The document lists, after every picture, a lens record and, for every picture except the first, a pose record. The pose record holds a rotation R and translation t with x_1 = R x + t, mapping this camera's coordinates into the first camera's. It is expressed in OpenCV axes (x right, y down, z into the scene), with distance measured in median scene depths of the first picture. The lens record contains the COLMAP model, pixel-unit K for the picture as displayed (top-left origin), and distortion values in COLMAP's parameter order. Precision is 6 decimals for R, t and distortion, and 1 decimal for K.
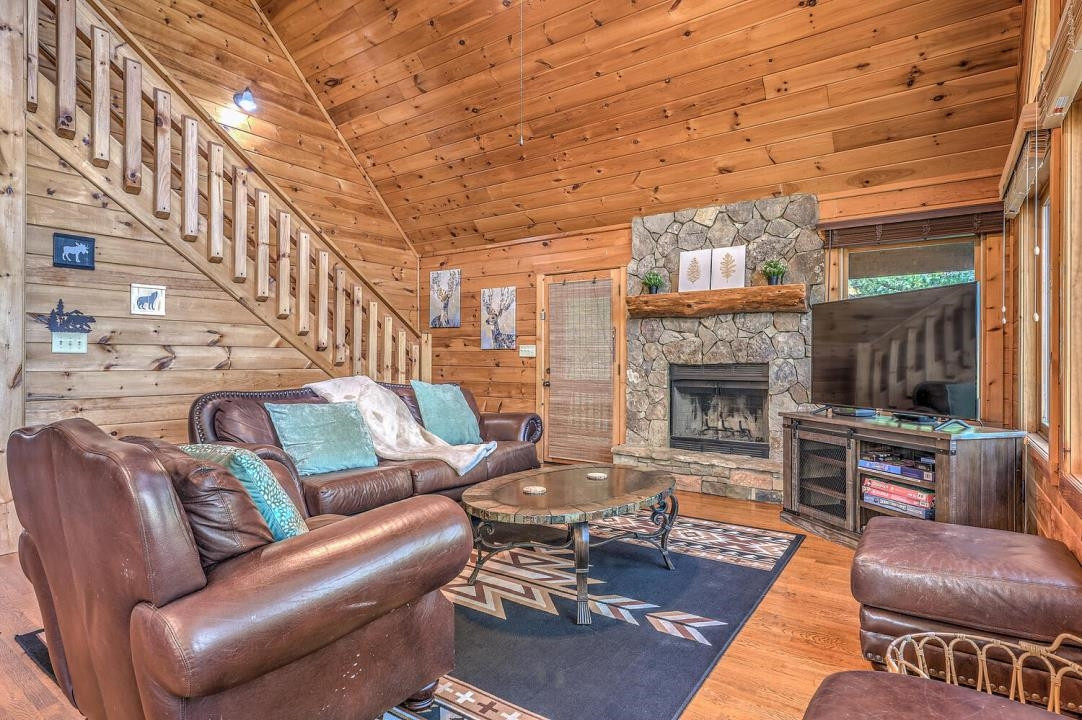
lens RADIAL K [[573.2, 0, 538.9], [0, 573.2, 358.2], [0, 0, 1]] dist [0.000333, -0.000211]
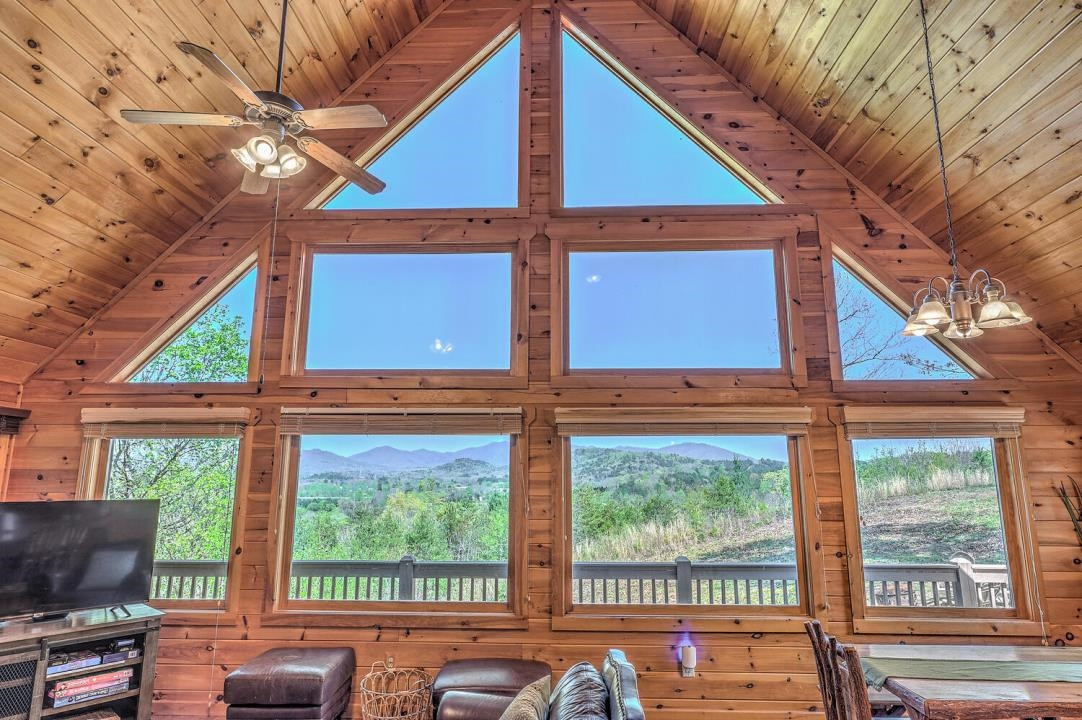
lens RADIAL K [[611.2, 0, 536.5], [0, 611.2, 360.9], [0, 0, 1]] dist [-0.000219, -0.000518]
pose [[-0.550074, 0.150776, 0.821392, -0.692405], [-0.006666, 0.982743, -0.184858, -0.128395], [-0.835089, -0.107161, -0.539576, 0.700011]]
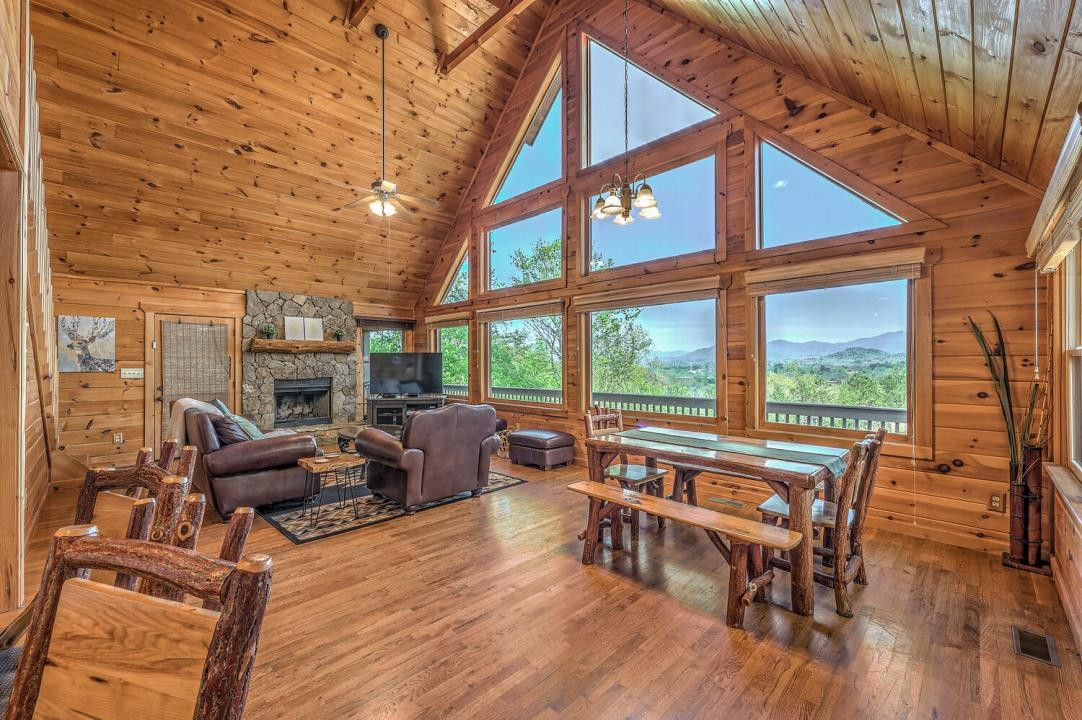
lens RADIAL K [[436.4, 0, 543.2], [0, 436.4, 361.3], [0, 0, 1]] dist [0.001275, 0.000058]
pose [[0.155872, 0.001175, 0.987777, -1.114634], [-0.000525, 0.999999, -0.001106, -0.052534], [-0.987777, -0.000346, 0.155872, 0.000019]]
